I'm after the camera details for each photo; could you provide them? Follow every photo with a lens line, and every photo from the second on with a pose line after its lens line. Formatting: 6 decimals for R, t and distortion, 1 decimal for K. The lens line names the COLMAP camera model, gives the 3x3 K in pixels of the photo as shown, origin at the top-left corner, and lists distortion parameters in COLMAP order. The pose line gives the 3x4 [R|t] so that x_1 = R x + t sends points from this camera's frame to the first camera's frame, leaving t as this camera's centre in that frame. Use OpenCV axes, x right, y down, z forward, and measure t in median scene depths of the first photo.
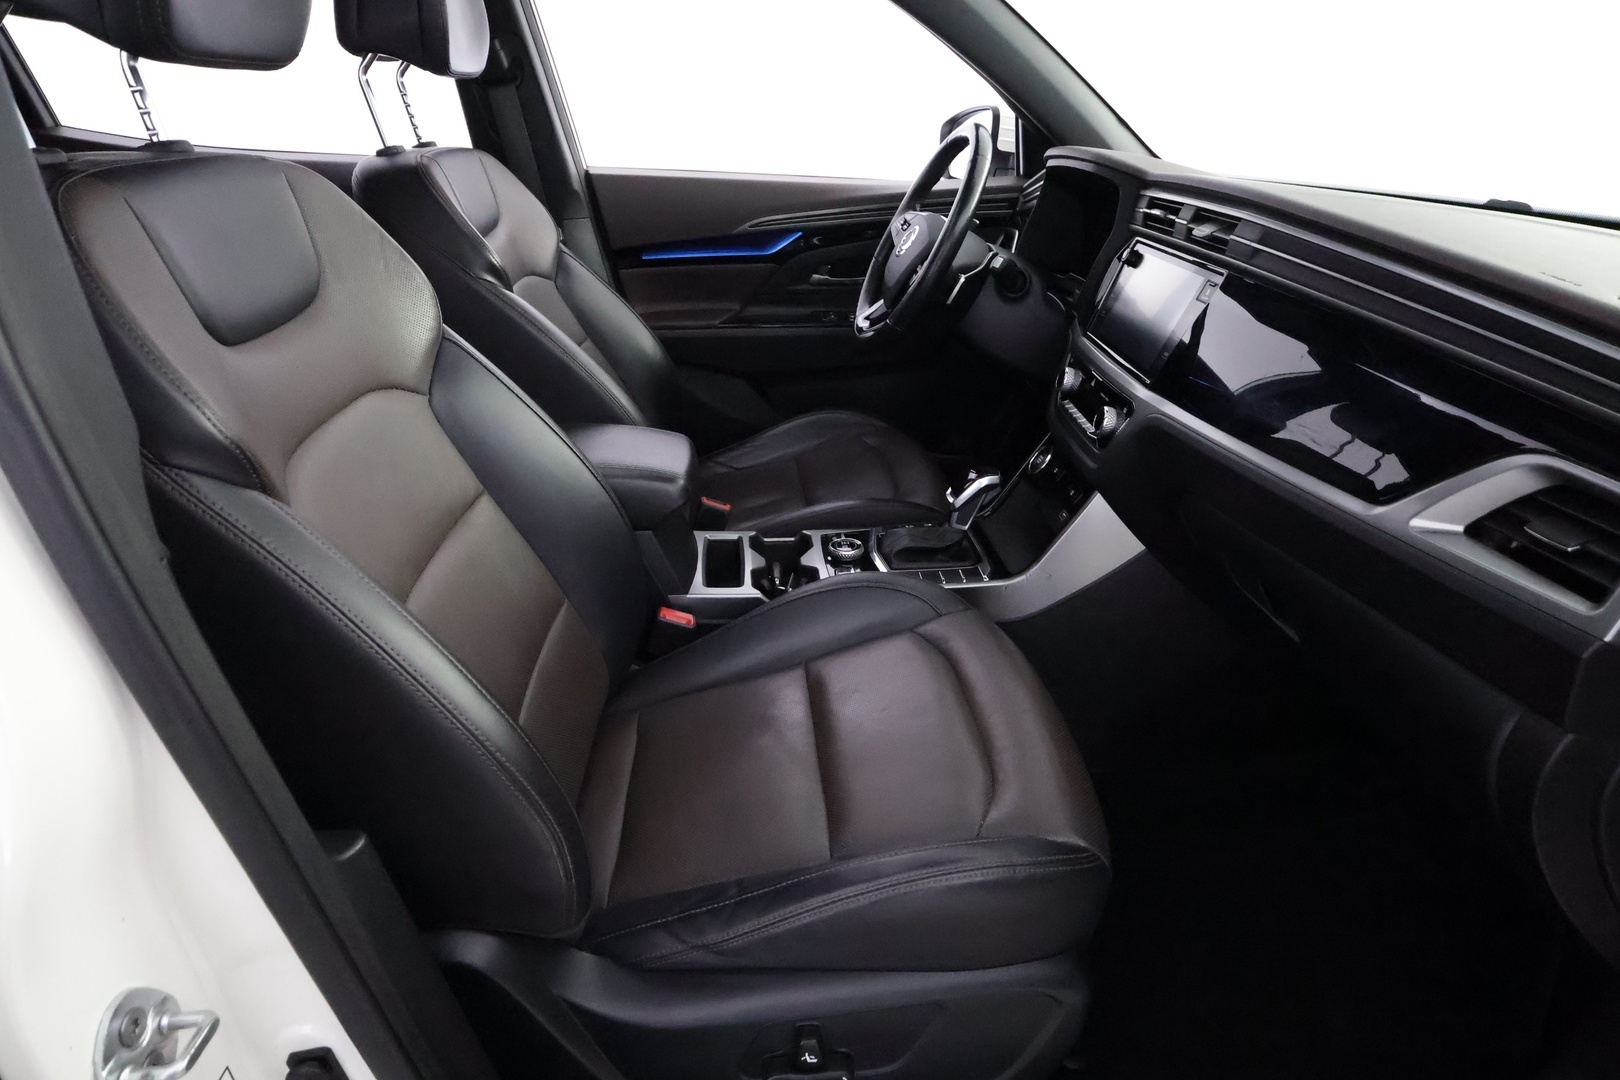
lens RADIAL K [[908.7, 0, 813.5], [0, 908.7, 539.5], [0, 0, 1]] dist [-0.004542, 0.005848]
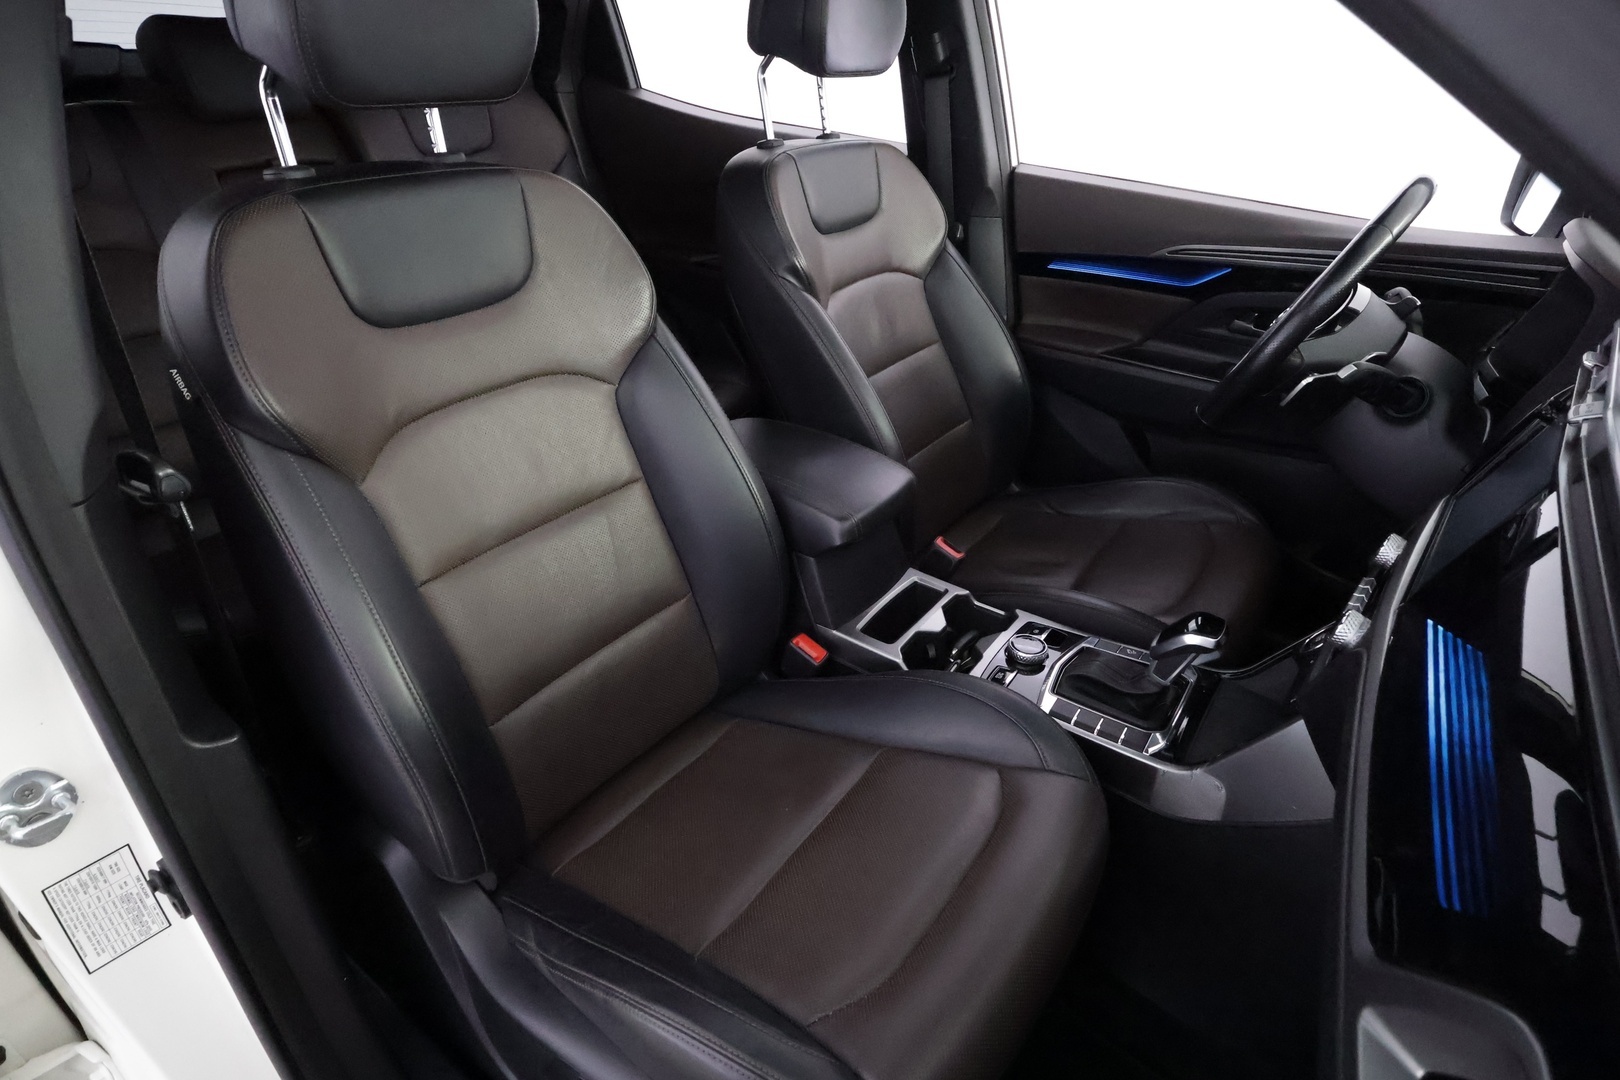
lens RADIAL K [[908.7, 0, 812.8], [0, 908.7, 540.1], [0, 0, 1]] dist [-0.004542, 0.005848]
pose [[0.778946, 0.329535, -0.533526, 0.278321], [-0.300172, 0.942930, 0.144154, -0.138661], [0.550581, 0.047861, 0.833409, 0.131961]]
